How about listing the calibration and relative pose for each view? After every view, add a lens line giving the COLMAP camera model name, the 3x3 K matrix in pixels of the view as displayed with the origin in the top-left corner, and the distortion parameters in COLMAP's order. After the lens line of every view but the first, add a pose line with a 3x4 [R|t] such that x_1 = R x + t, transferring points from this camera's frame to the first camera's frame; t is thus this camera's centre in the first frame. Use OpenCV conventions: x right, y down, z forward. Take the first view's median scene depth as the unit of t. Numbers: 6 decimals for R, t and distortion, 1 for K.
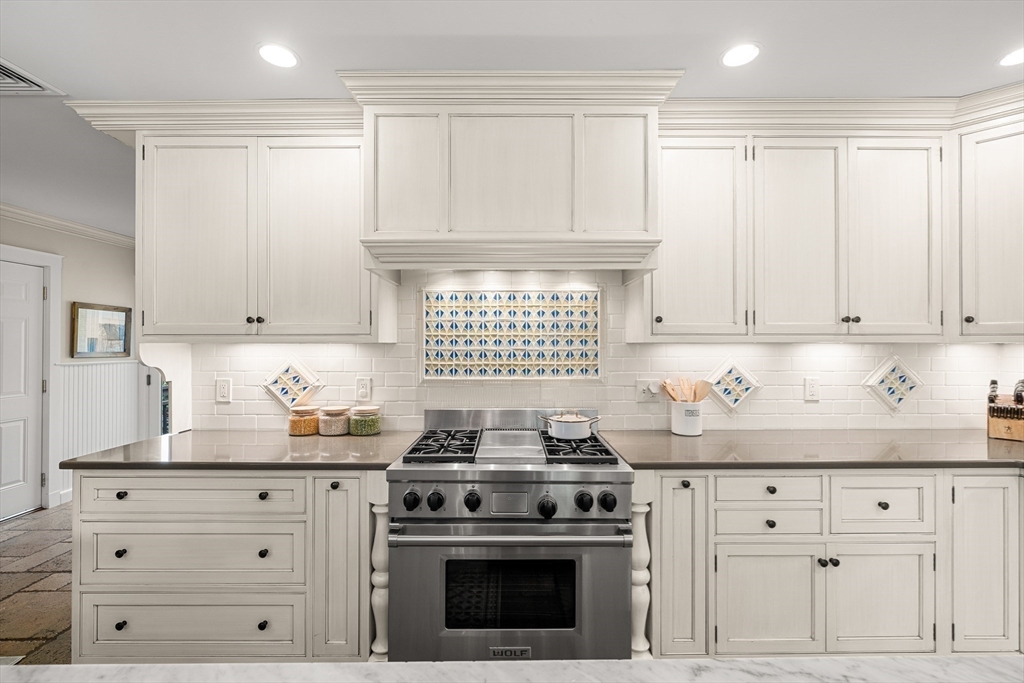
lens RADIAL K [[437.9, 0, 519.3], [0, 437.9, 340.7], [0, 0, 1]] dist [-0.002205, -0.000052]
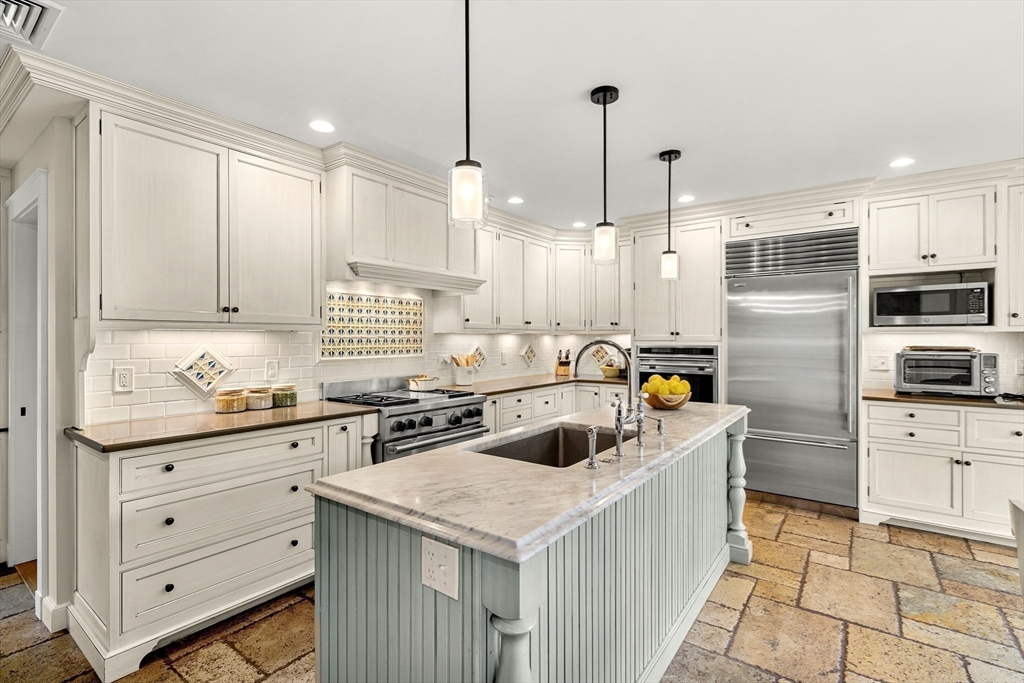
lens RADIAL K [[481.9, 0, 510.2], [0, 481.9, 339.1], [0, 0, 1]] dist [0.000511, -0.000230]
pose [[0.600024, -0.001445, 0.799980, -1.019576], [-0.002773, 0.999989, 0.003886, 0.019543], [-0.799977, -0.004550, 0.600013, -0.297953]]
